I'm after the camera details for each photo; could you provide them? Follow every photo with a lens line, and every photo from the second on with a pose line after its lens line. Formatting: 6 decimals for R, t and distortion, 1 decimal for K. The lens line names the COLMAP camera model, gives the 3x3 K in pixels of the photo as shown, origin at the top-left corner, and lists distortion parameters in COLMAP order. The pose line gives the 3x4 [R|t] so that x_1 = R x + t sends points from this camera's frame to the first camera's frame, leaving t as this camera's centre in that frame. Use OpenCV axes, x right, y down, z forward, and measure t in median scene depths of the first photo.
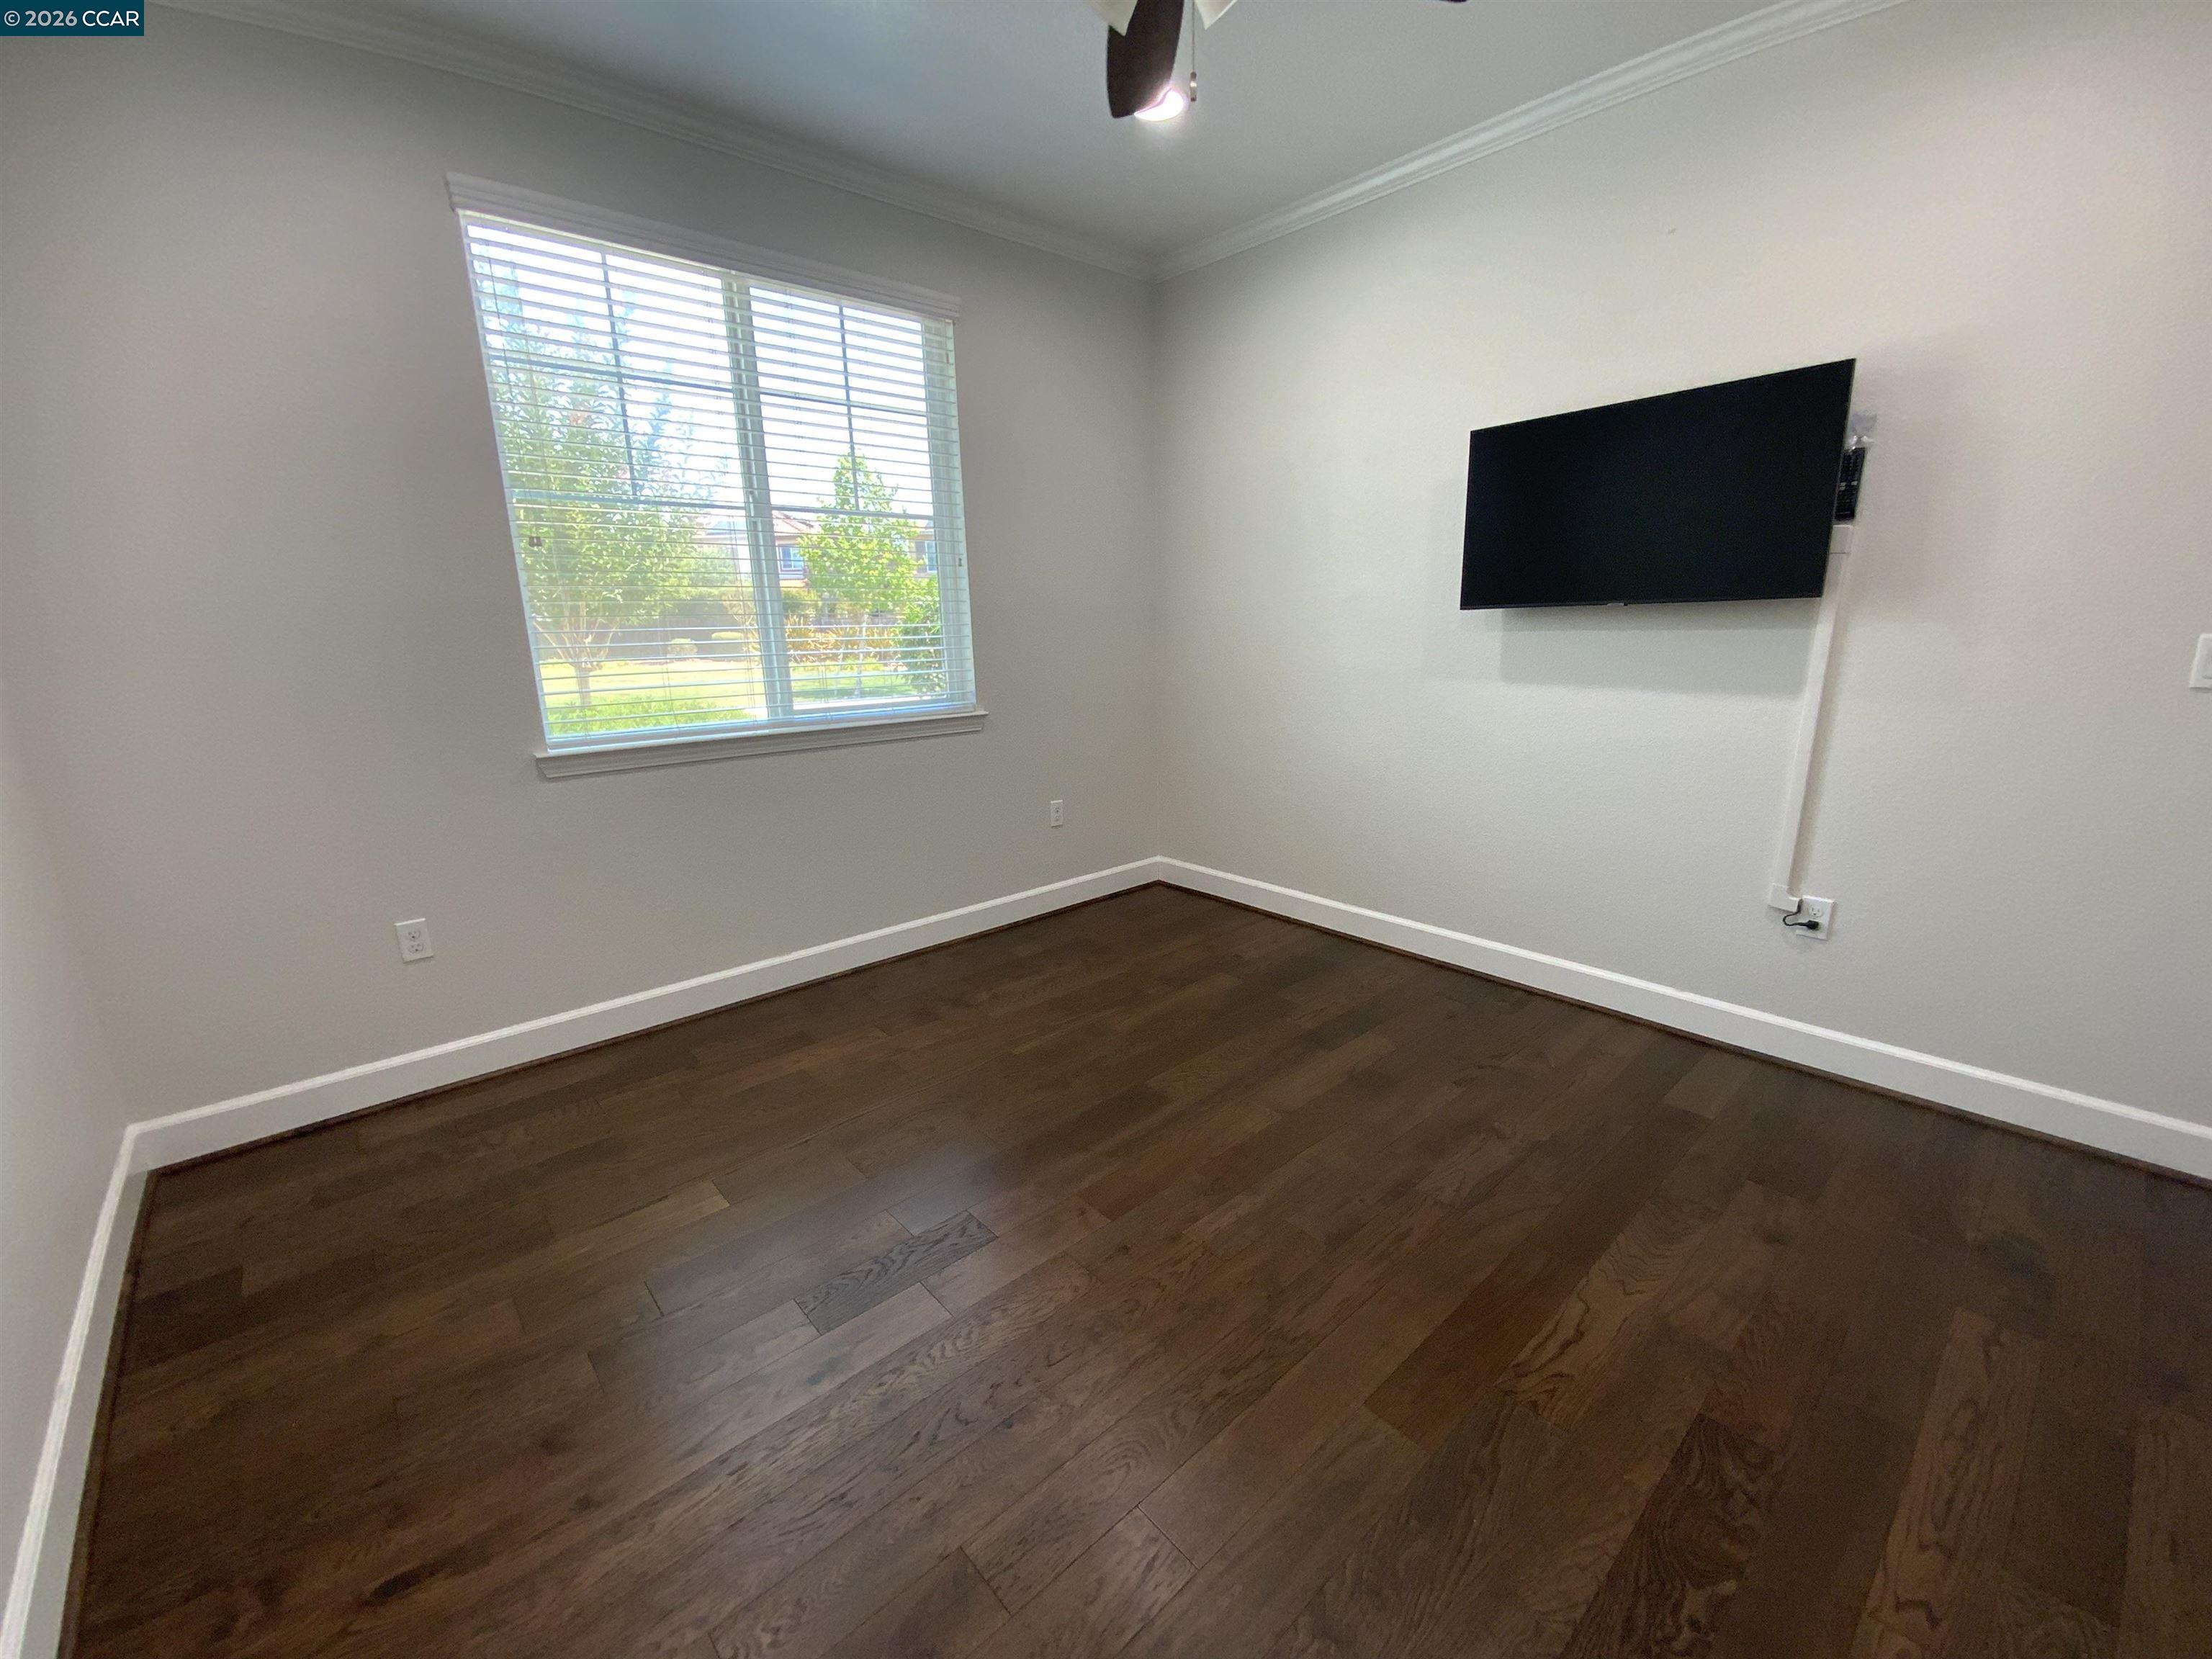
lens RADIAL K [[899.9, 0, 1106.0], [0, 899.9, 829.5], [0, 0, 1]] dist [0.017325, -0.017150]
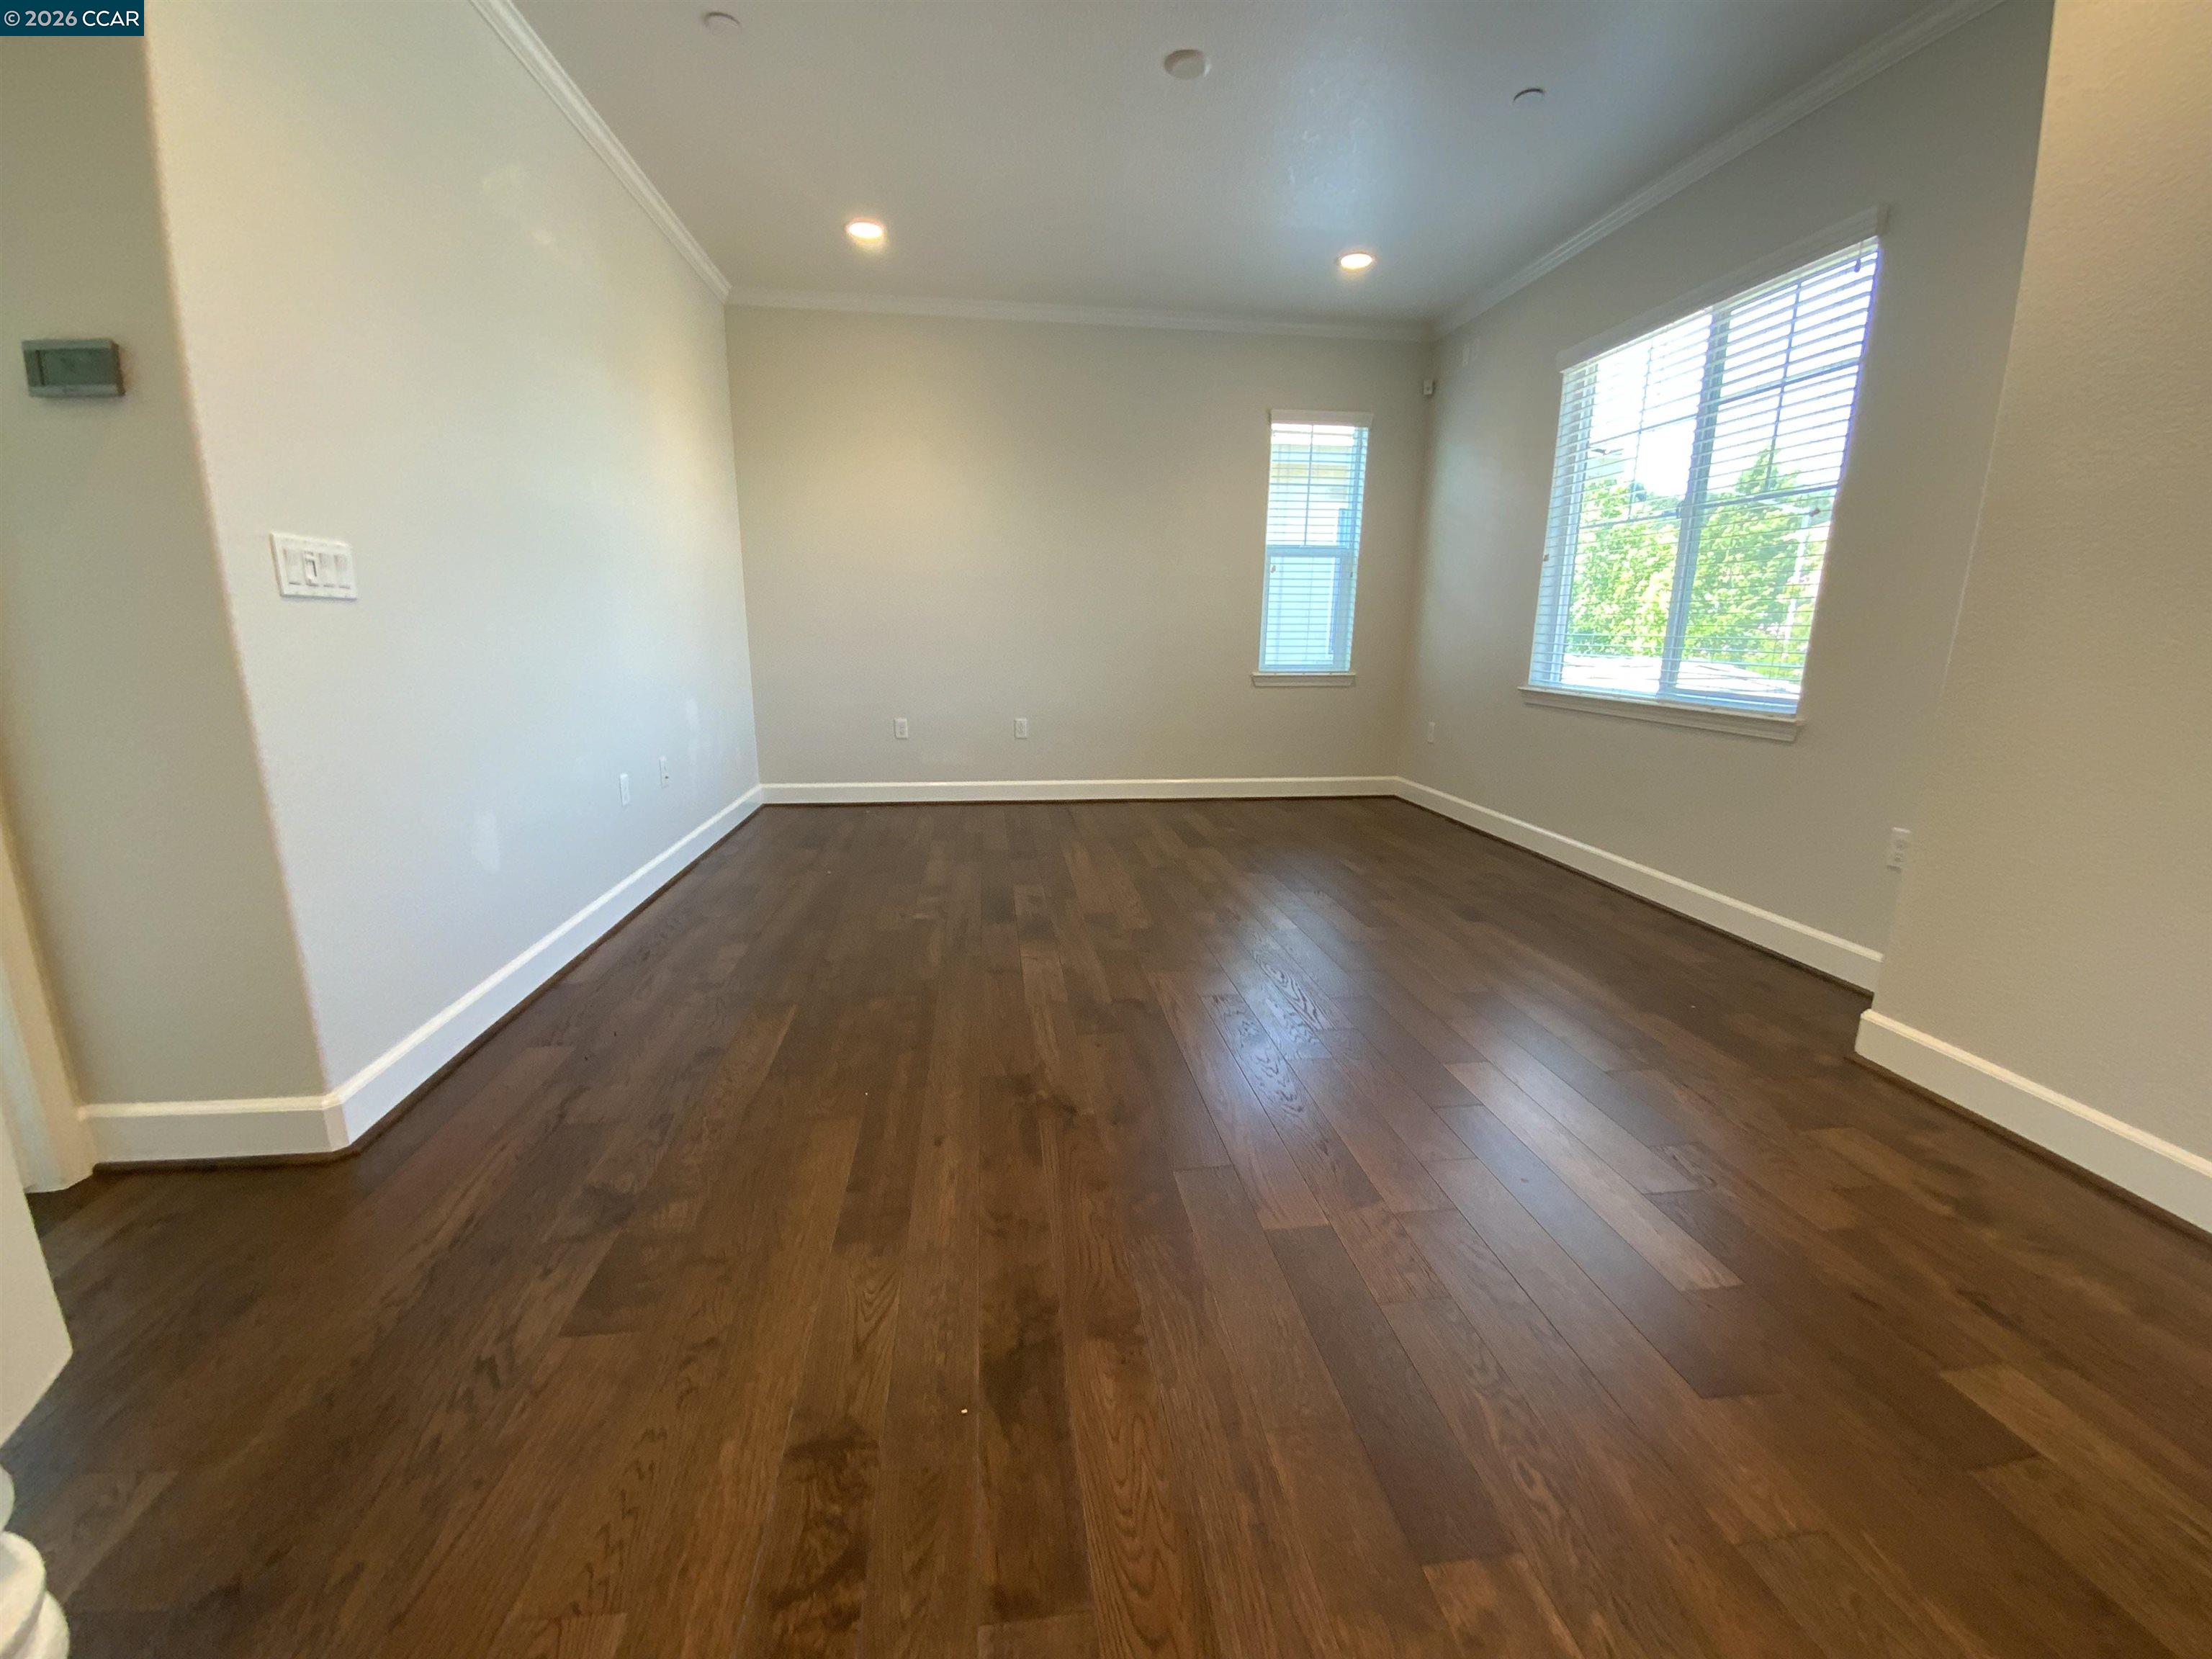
lens RADIAL K [[899.9, 0, 1106.0], [0, 899.9, 829.5], [0, 0, 1]] dist [0.017325, -0.017150]
pose [[-0.555550, 0.197456, -0.807697, 1.070463], [-0.189567, 0.915733, 0.354255, -0.256262], [0.809585, 0.349919, -0.471305, 1.118382]]
